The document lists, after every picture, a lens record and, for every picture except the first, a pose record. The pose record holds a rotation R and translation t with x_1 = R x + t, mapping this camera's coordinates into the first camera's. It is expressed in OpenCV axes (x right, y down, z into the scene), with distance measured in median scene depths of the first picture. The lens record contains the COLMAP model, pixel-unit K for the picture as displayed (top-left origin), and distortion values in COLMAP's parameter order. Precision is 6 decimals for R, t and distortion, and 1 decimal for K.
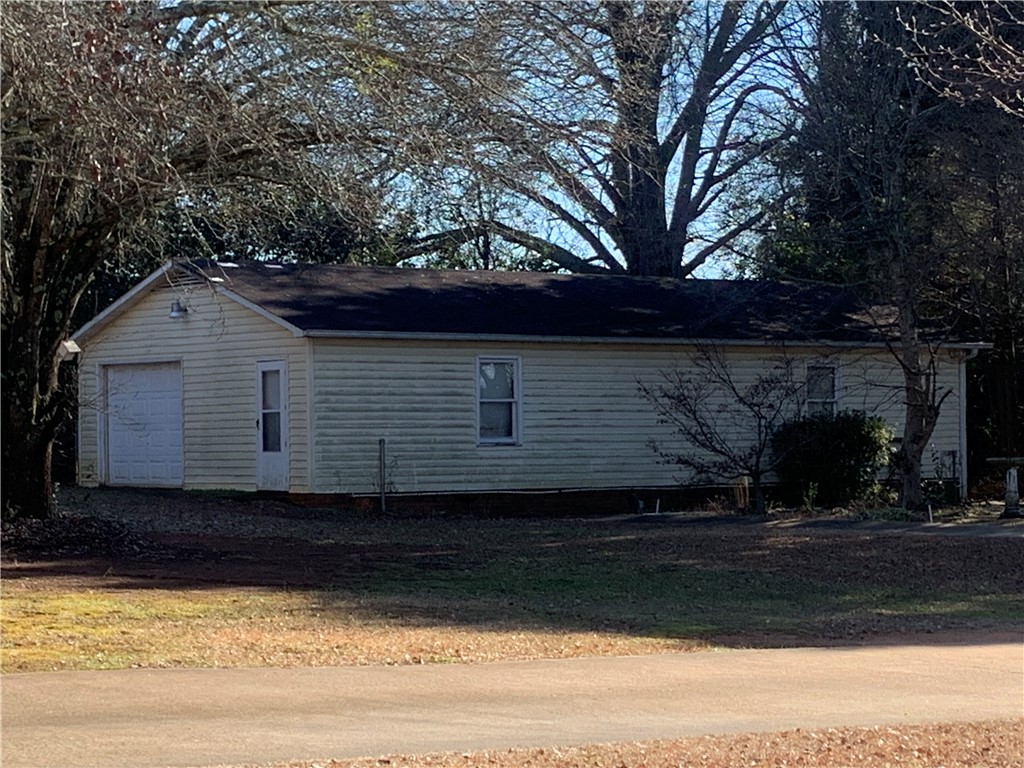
lens RADIAL K [[2844.8, 0, 511.9], [0, 2844.8, 383.2], [0, 0, 1]] dist [0.119637, 0.000000]
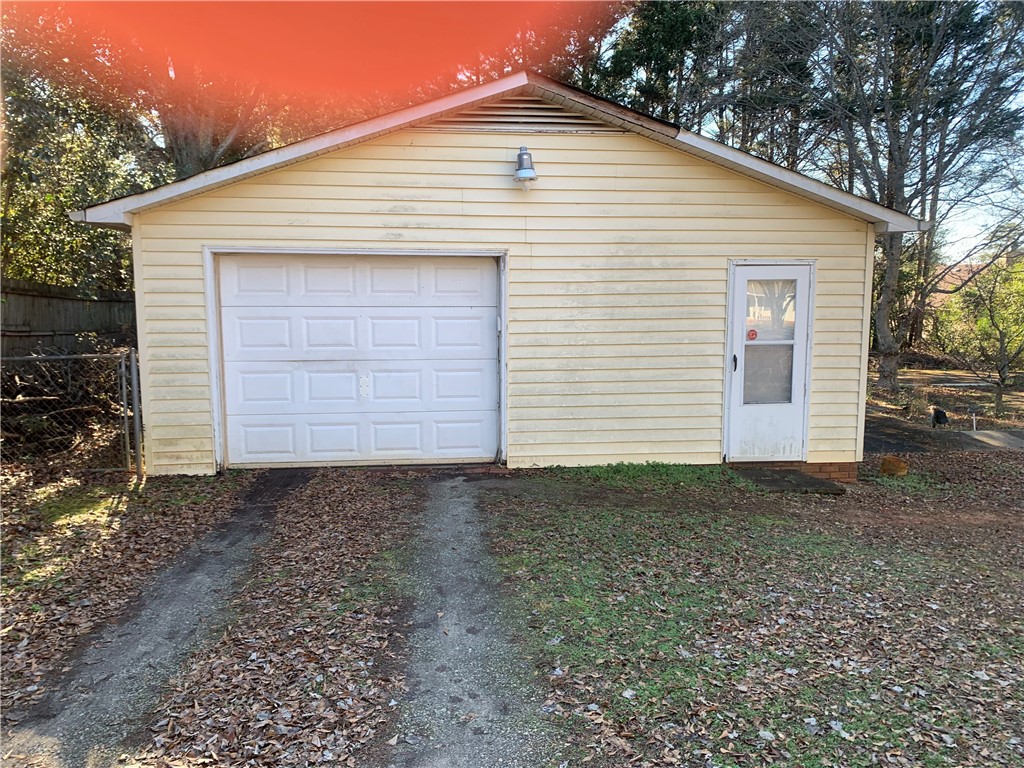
lens RADIAL K [[782.8, 0, 512.1], [0, 782.8, 383.8], [0, 0, 1]] dist [0.022362, -0.014514]
pose [[0.529648, -0.137930, 0.836928, -0.266480], [-0.028202, 0.983281, 0.179897, -0.011721], [-0.847748, -0.118885, 0.516903, 0.949263]]
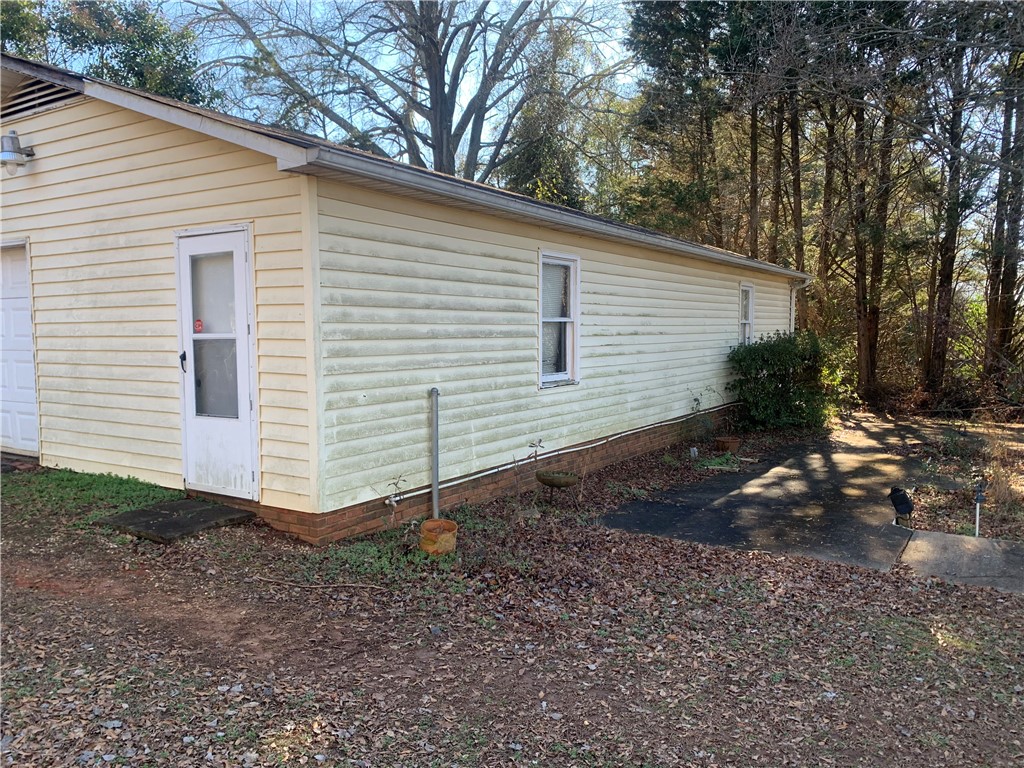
lens RADIAL K [[782.8, 0, 514.9], [0, 782.8, 389.3], [0, 0, 1]] dist [0.022362, -0.014514]
pose [[0.937187, -0.019171, 0.348300, -0.082618], [-0.014255, 0.995550, 0.093154, 0.005415], [-0.348535, -0.092268, 0.932743, 0.846286]]
